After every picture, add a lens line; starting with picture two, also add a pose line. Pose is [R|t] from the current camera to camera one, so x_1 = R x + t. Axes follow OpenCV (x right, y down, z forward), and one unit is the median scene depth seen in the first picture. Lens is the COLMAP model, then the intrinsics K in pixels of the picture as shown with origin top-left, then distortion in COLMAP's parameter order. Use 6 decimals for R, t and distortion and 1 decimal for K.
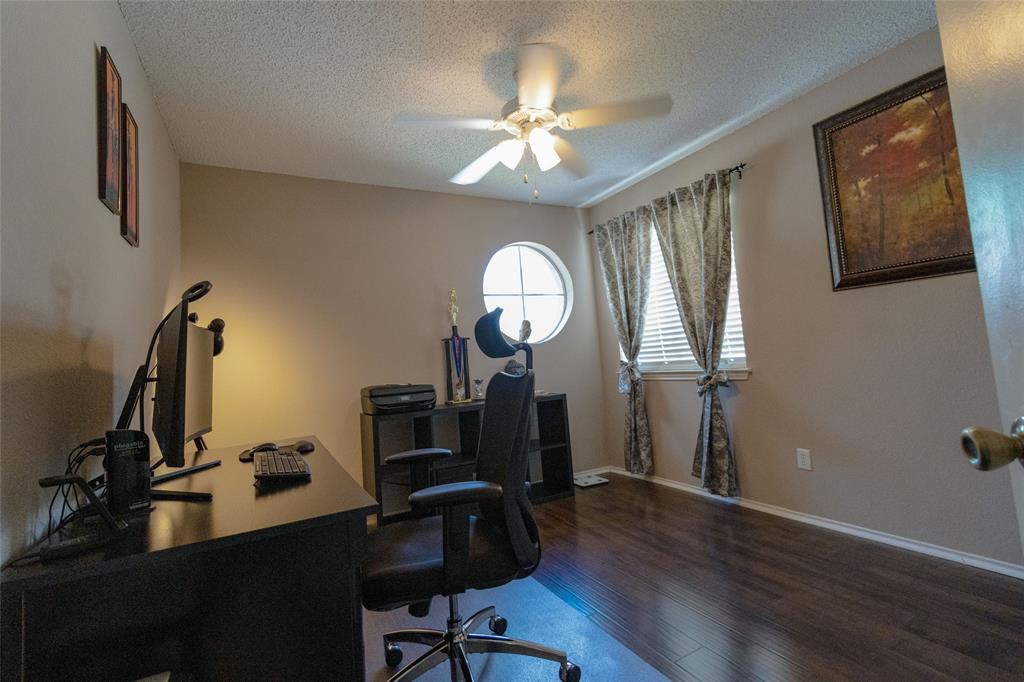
lens RADIAL K [[481.2, 0, 512.0], [0, 481.2, 341.0], [0, 0, 1]] dist [0.000053, -0.000071]
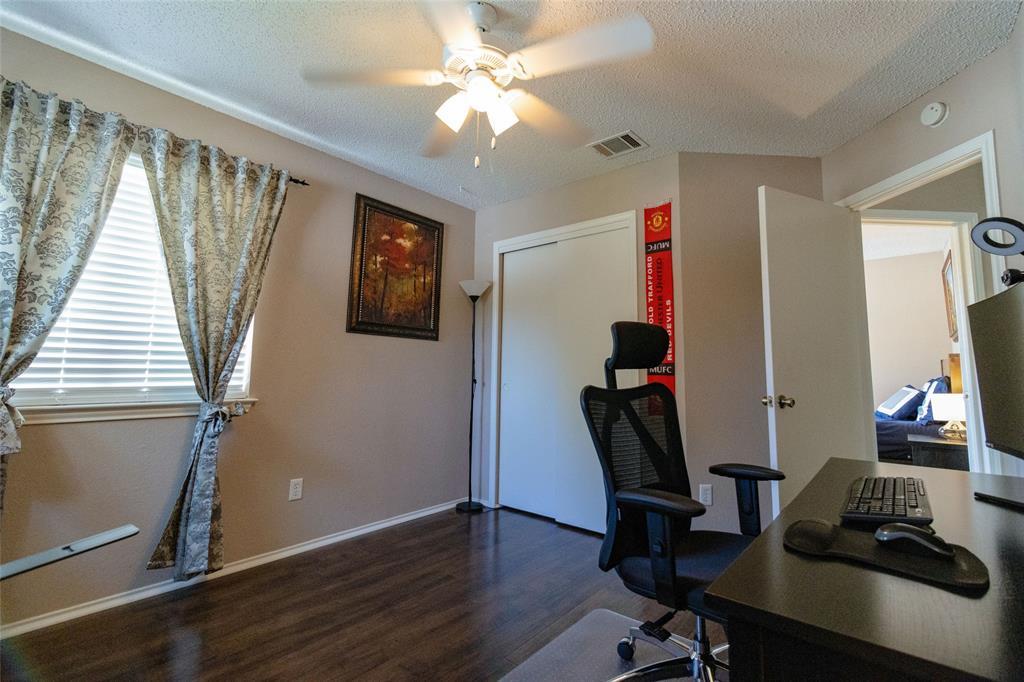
lens RADIAL K [[465.5, 0, 512.0], [0, 465.5, 341.0], [0, 0, 1]] dist [-0.000076, 0.000216]
pose [[-0.385385, 0.136550, 0.912597, -0.538077], [-0.016832, 0.987786, -0.154908, 0.090505], [-0.922602, -0.075060, -0.378379, 1.060878]]
